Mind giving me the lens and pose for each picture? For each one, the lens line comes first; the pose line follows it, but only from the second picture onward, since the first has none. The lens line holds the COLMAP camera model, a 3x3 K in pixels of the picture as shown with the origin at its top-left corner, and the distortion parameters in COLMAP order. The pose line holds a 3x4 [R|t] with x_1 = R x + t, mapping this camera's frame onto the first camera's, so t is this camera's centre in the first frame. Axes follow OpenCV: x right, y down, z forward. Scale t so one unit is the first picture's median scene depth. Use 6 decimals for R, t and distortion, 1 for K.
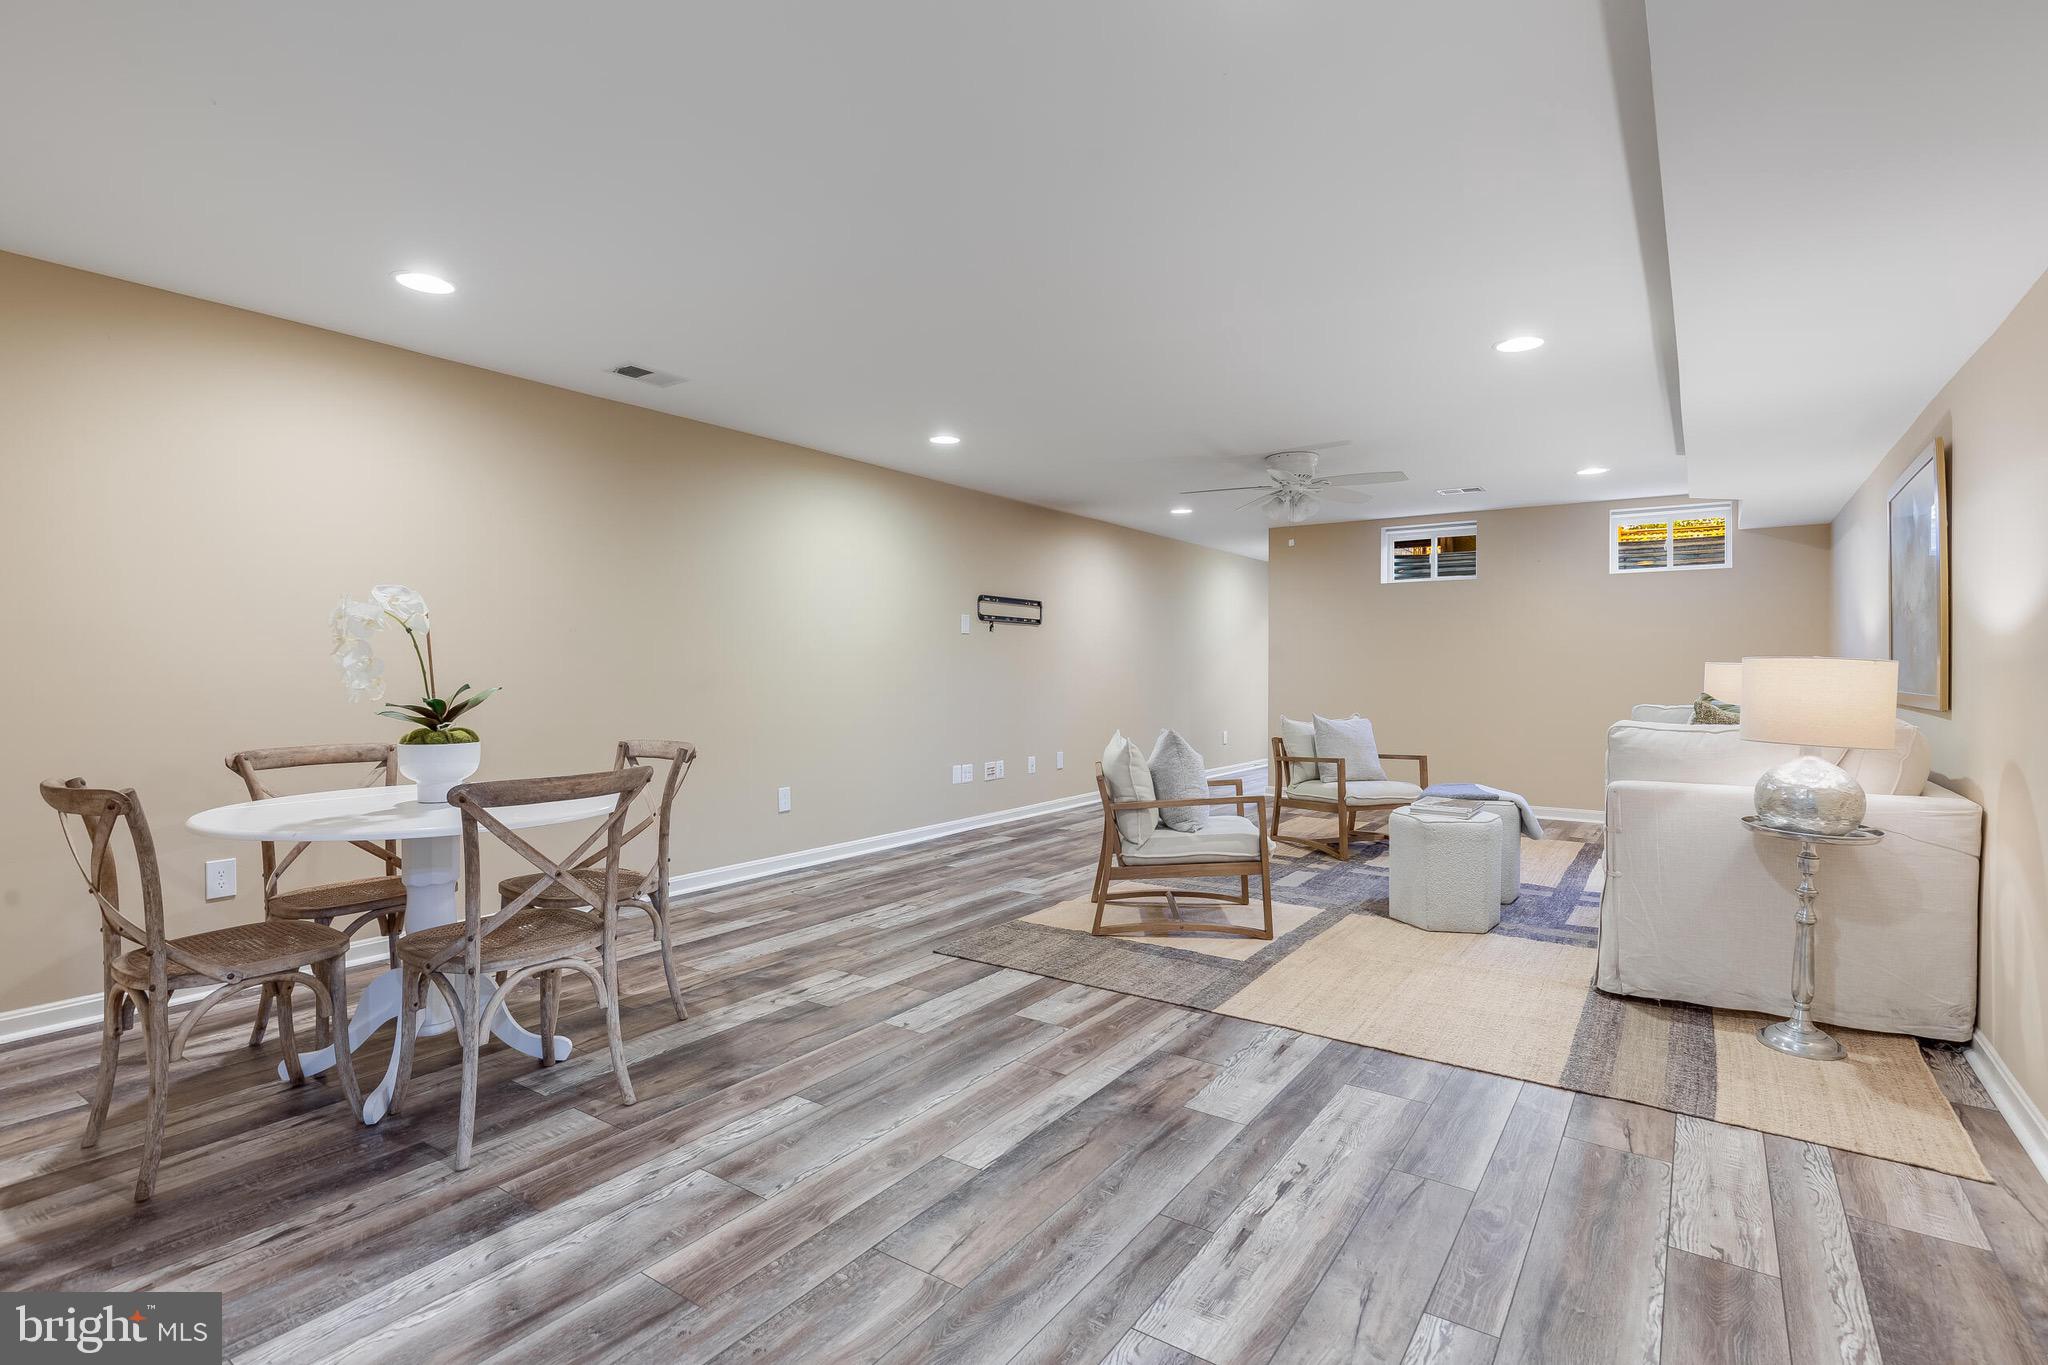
lens RADIAL K [[941.8, 0, 1024.1], [0, 941.8, 677.7], [0, 0, 1]] dist [0.001066, -0.000319]
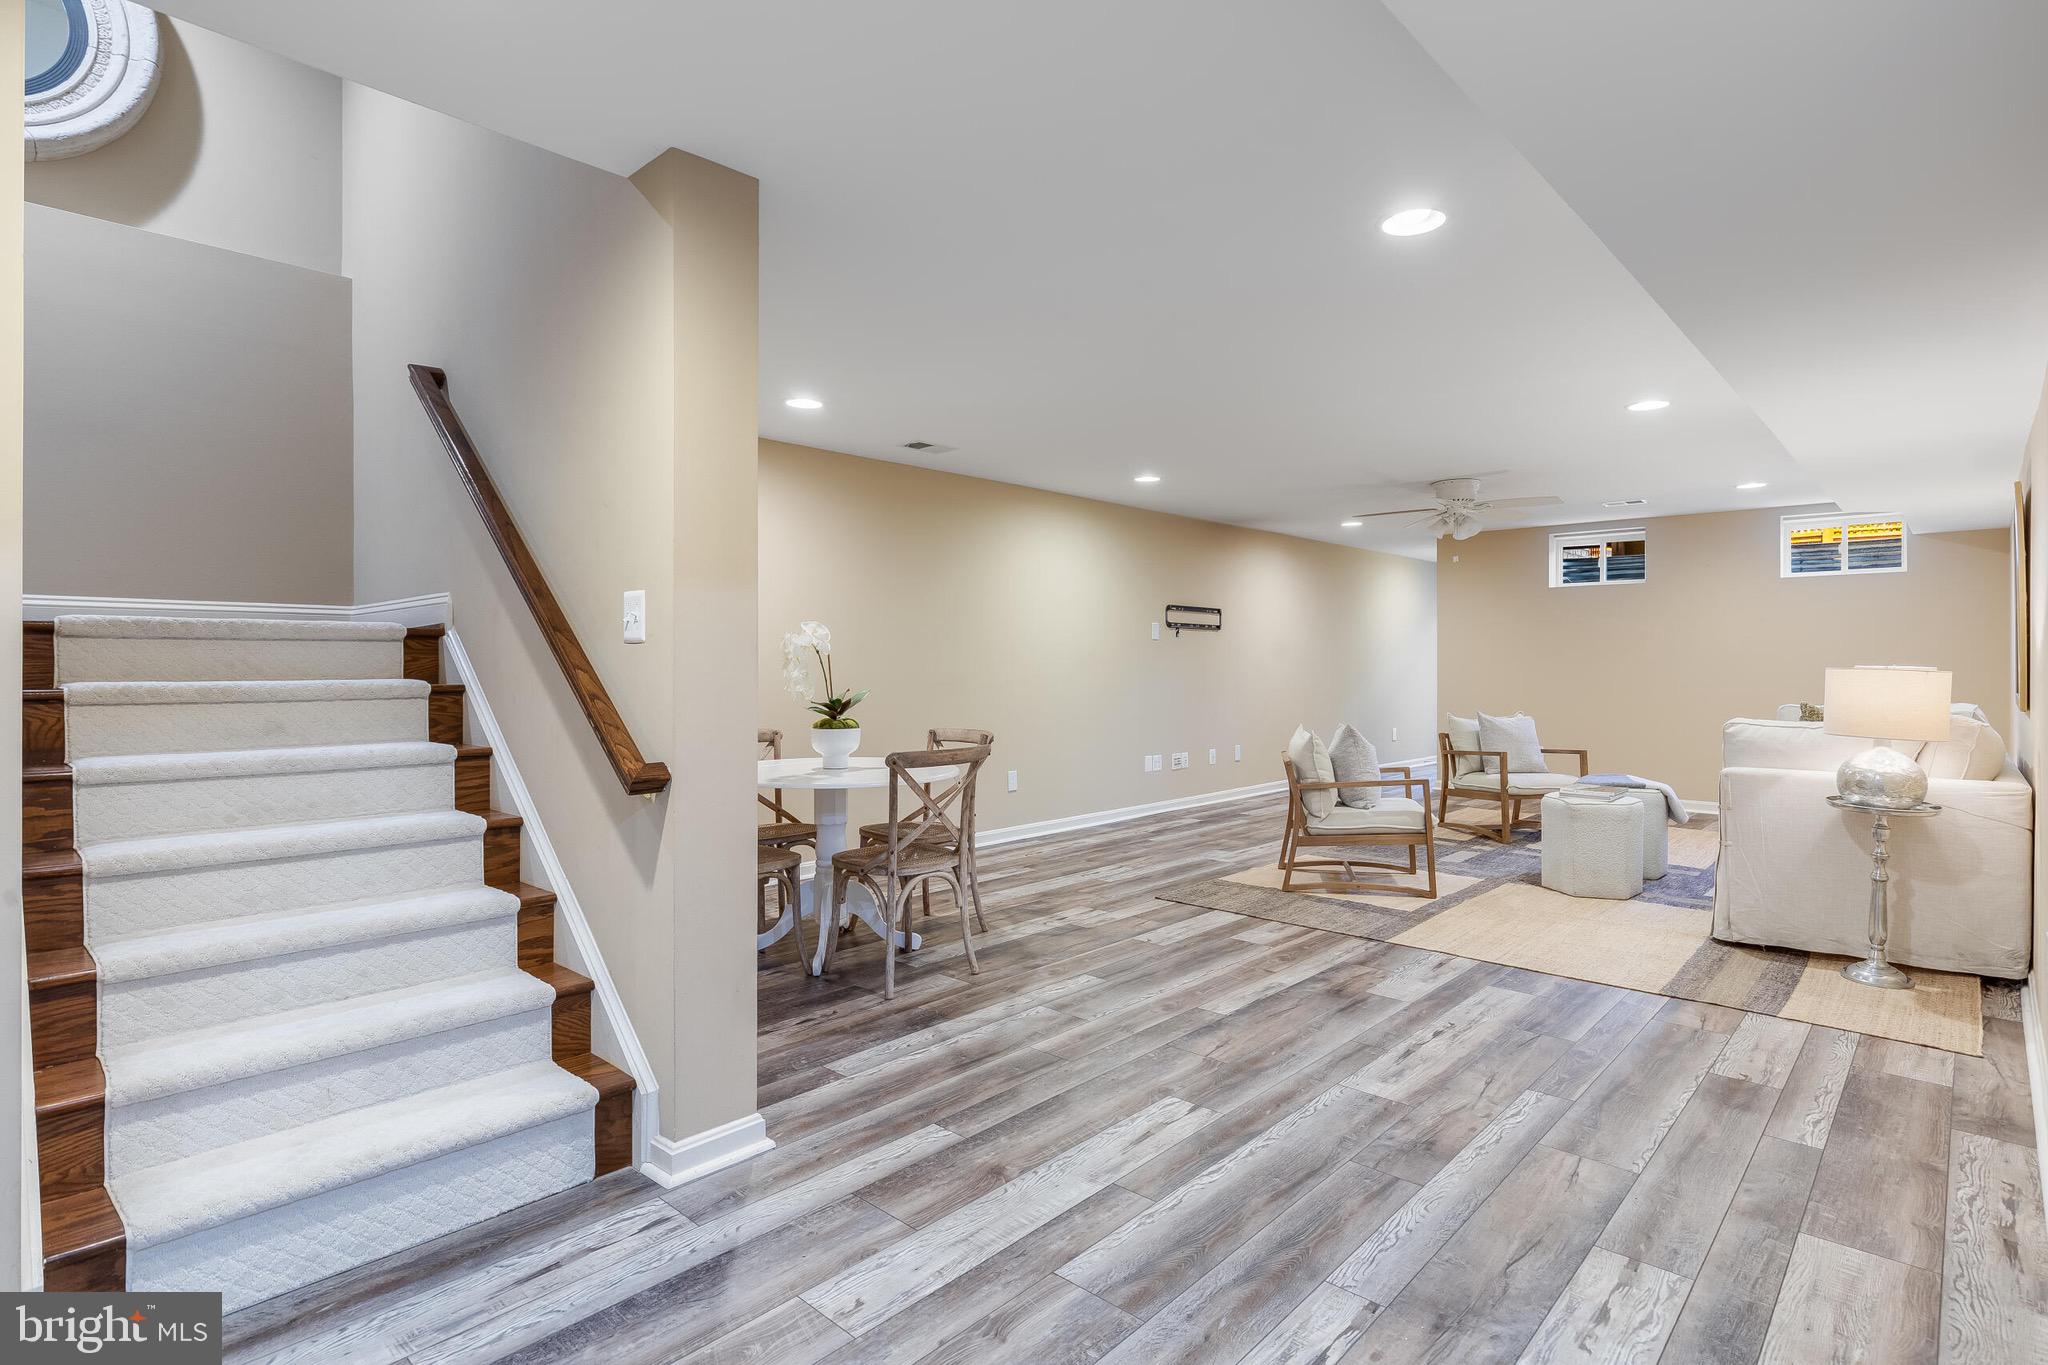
lens RADIAL K [[1005.8, 0, 1023.0], [0, 1005.8, 666.7], [0, 0, 1]] dist [-0.003058, 0.000408]
pose [[0.989834, -0.001691, -0.142218, -0.095541], [0.000972, 0.999986, -0.005122, -0.015851], [0.142225, 0.004931, 0.989822, -0.438807]]
